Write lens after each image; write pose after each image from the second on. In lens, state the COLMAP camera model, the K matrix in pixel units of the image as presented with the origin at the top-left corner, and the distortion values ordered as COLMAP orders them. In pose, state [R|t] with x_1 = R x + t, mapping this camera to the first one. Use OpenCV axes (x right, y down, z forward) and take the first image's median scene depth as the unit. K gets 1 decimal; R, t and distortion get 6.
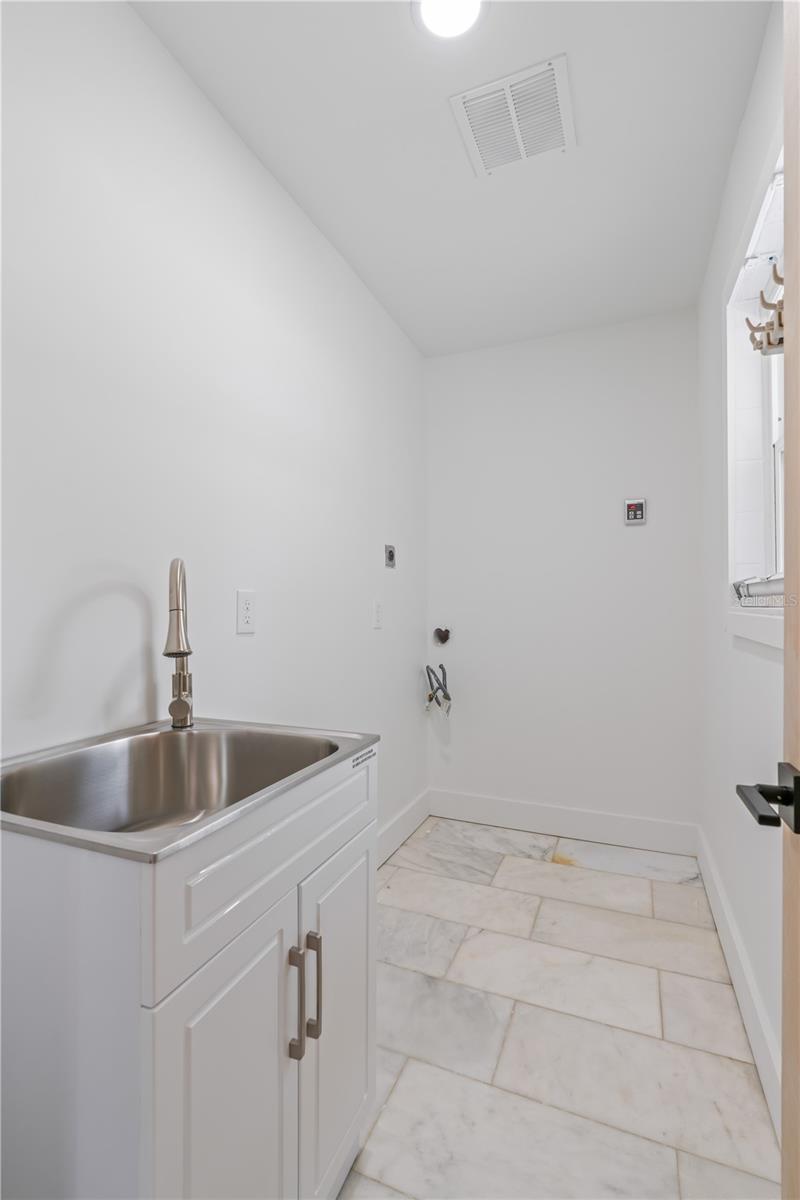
lens RADIAL K [[543.0, 0, 400.0], [0, 543.0, 600.0], [0, 0, 1]] dist [-0.014536, 0.005879]
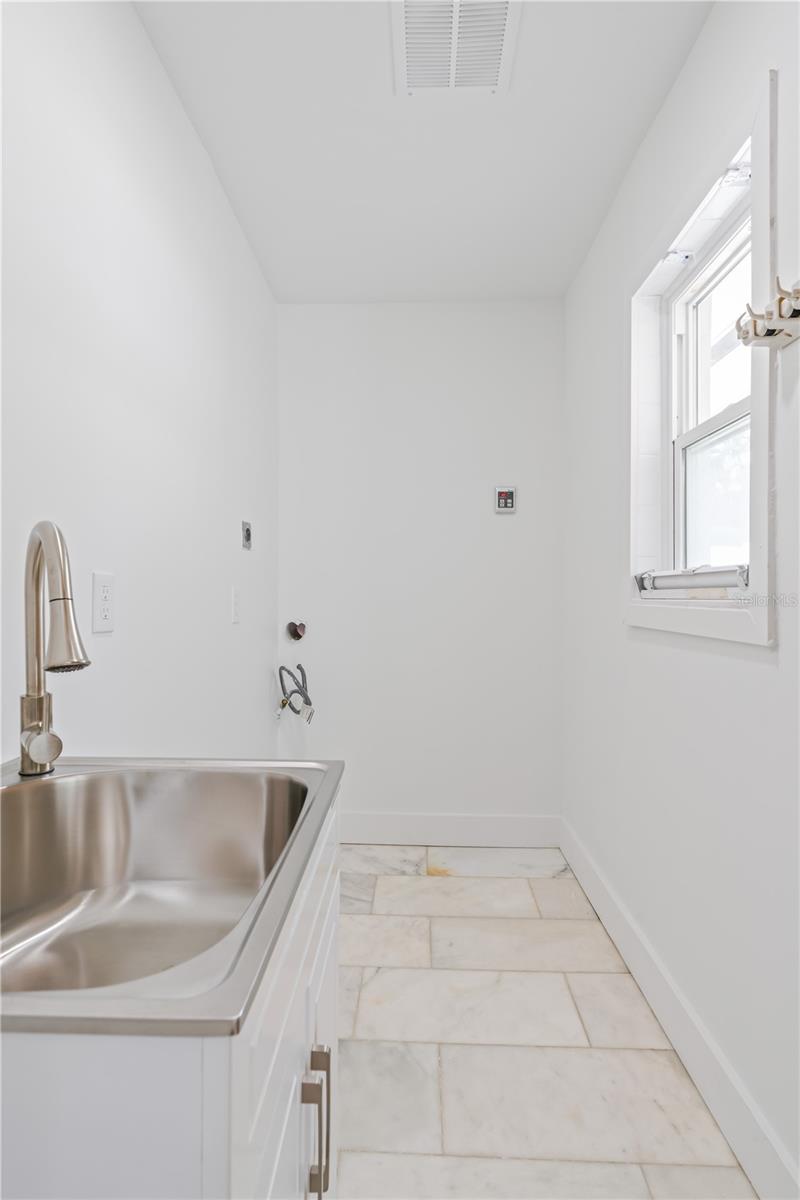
lens RADIAL K [[592.0, 0, 397.0], [0, 592.0, 595.5], [0, 0, 1]] dist [-0.006818, 0.002494]
pose [[0.936766, 0.006923, 0.349887, -0.162712], [-0.010238, 0.999919, 0.007626, 0.002105], [-0.349806, -0.010726, 0.936761, 0.108145]]
